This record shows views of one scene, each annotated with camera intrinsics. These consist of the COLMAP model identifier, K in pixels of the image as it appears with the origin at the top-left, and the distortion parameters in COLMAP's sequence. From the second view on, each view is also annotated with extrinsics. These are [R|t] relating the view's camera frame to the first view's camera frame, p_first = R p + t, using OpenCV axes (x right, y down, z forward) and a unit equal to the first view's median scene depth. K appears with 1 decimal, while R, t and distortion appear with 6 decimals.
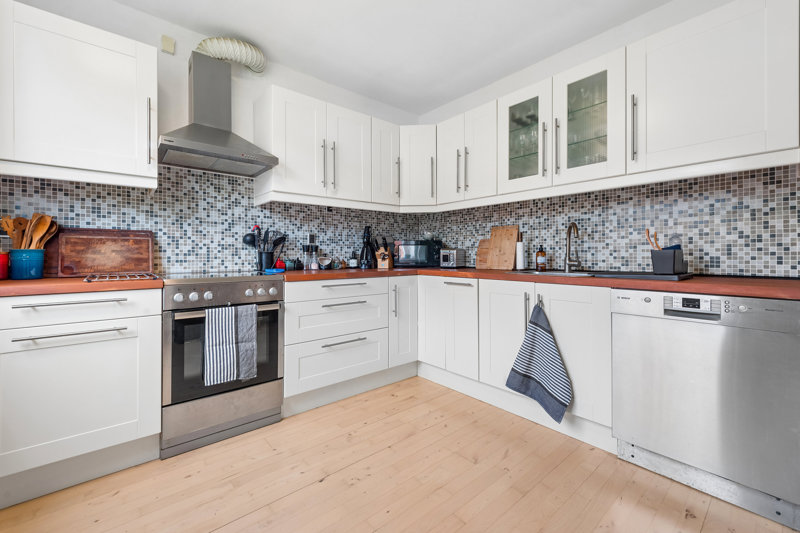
lens RADIAL K [[326.4, 0, 400.1], [0, 326.4, 259.8], [0, 0, 1]] dist [0.003747, -0.000020]
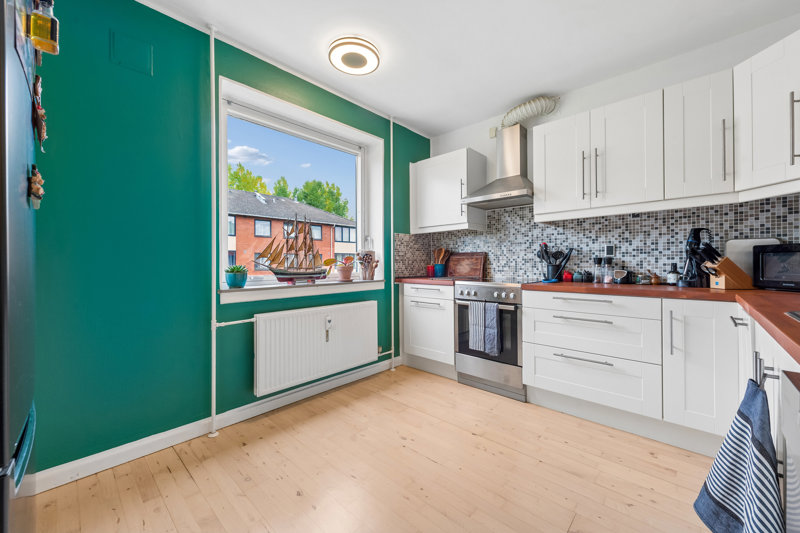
lens RADIAL K [[312.0, 0, 400.0], [0, 312.0, 266.5], [0, 0, 1]] dist [-0.001820, -0.000146]
pose [[0.117682, 0.012736, -0.992970, 0.644056], [-0.010058, 0.999882, 0.011633, -0.025302], [0.993000, 0.008619, 0.117796, 0.336457]]
